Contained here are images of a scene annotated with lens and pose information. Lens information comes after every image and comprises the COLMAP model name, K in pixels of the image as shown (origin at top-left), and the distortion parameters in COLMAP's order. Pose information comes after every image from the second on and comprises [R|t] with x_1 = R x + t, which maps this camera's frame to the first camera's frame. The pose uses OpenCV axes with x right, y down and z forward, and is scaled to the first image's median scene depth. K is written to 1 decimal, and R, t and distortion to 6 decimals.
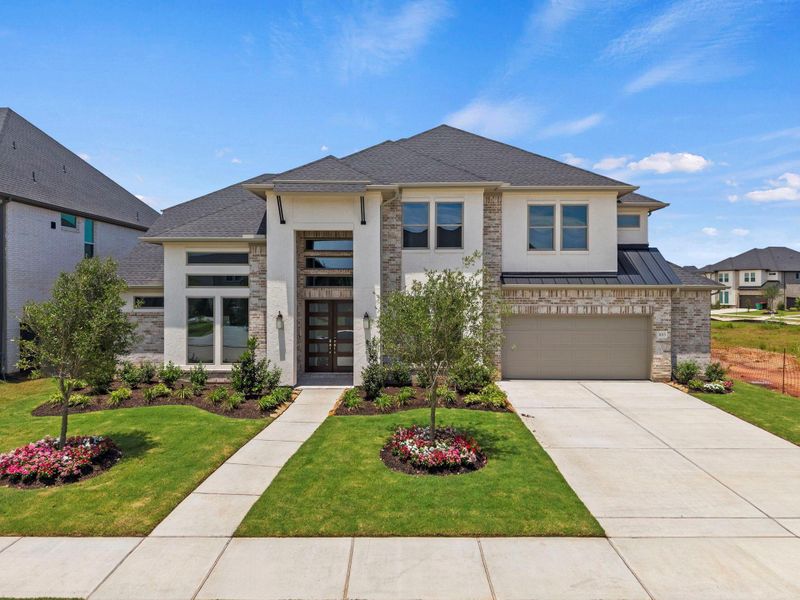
lens RADIAL K [[547.5, 0, 397.1], [0, 547.5, 298.5], [0, 0, 1]] dist [0.008280, -0.015067]
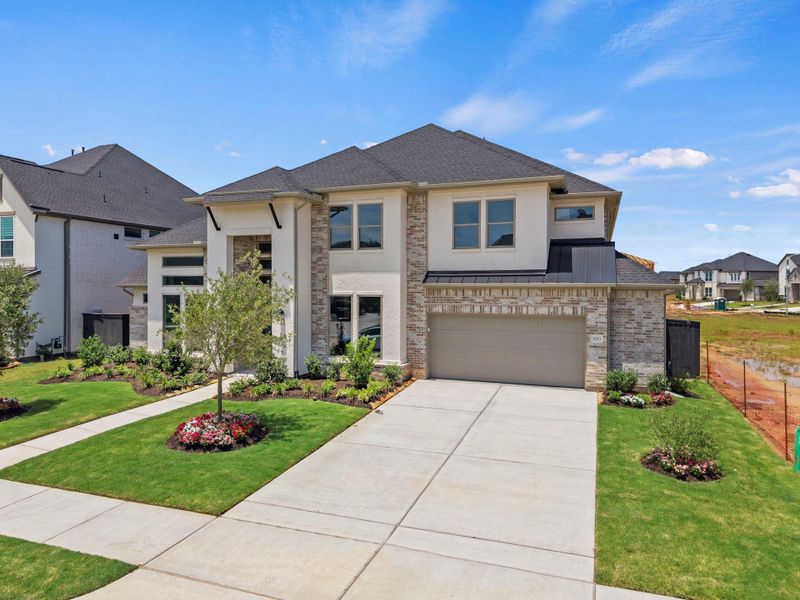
lens RADIAL K [[547.5, 0, 398.7], [0, 547.5, 297.9], [0, 0, 1]] dist [0.008280, -0.015067]
pose [[0.942321, 0.007792, -0.334620, 0.479304], [-0.007137, 0.999969, 0.003187, -0.001878], [0.334634, -0.000615, 0.942348, 0.042016]]
